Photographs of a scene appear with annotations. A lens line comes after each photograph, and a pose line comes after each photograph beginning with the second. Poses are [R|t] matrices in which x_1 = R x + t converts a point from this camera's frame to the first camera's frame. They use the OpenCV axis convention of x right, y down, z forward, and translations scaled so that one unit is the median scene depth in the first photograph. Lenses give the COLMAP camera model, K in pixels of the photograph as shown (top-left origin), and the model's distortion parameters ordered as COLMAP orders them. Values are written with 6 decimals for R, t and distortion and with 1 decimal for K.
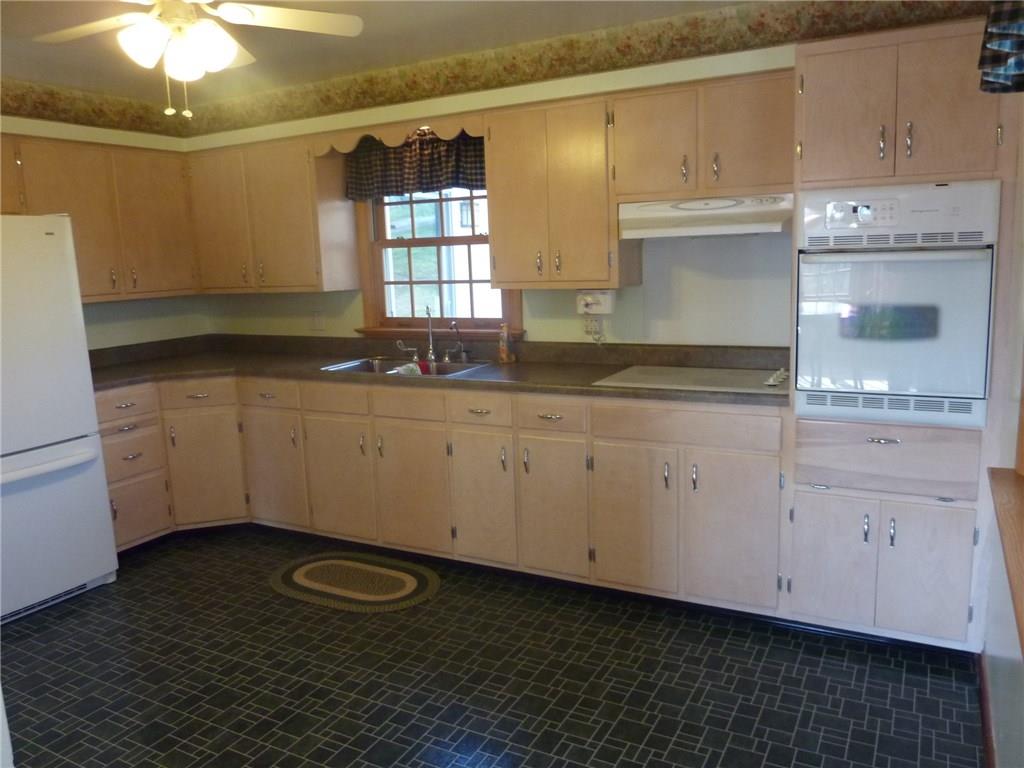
lens RADIAL K [[774.4, 0, 515.5], [0, 774.4, 382.6], [0, 0, 1]] dist [-0.015629, -0.013470]
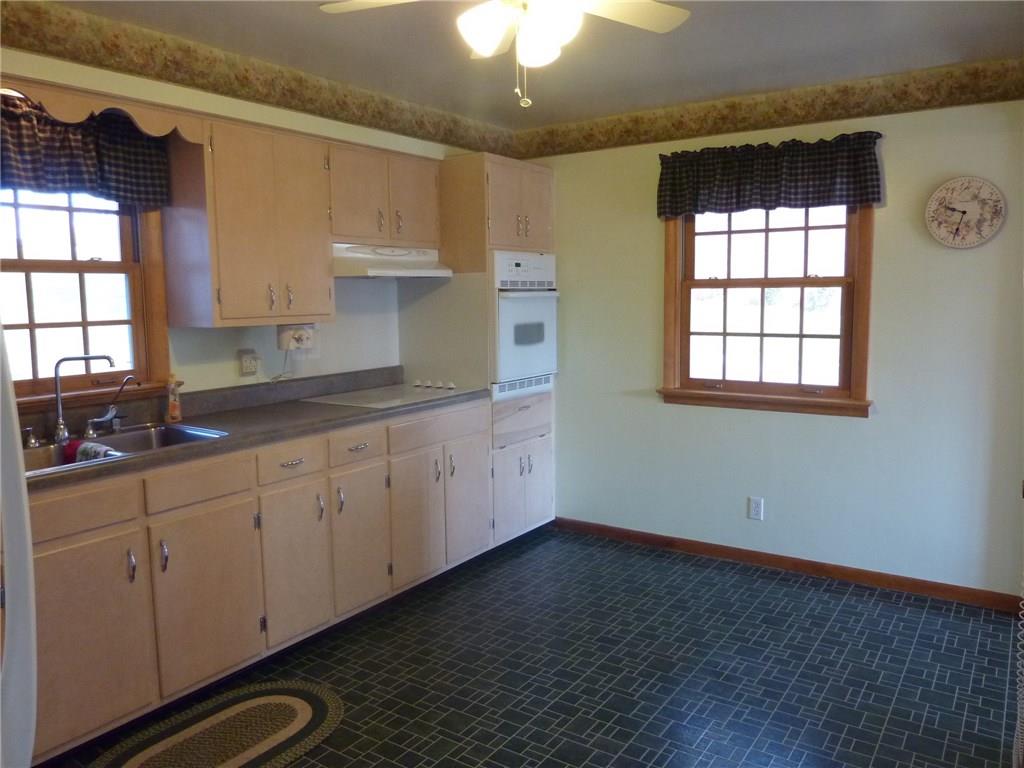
lens RADIAL K [[774.4, 0, 512.6], [0, 774.4, 383.5], [0, 0, 1]] dist [-0.015629, -0.013470]
pose [[0.108226, -0.083546, 0.990609, -0.934325], [0.170762, 0.983214, 0.064267, -0.068917], [-0.979351, 0.162203, 0.120676, 0.678879]]
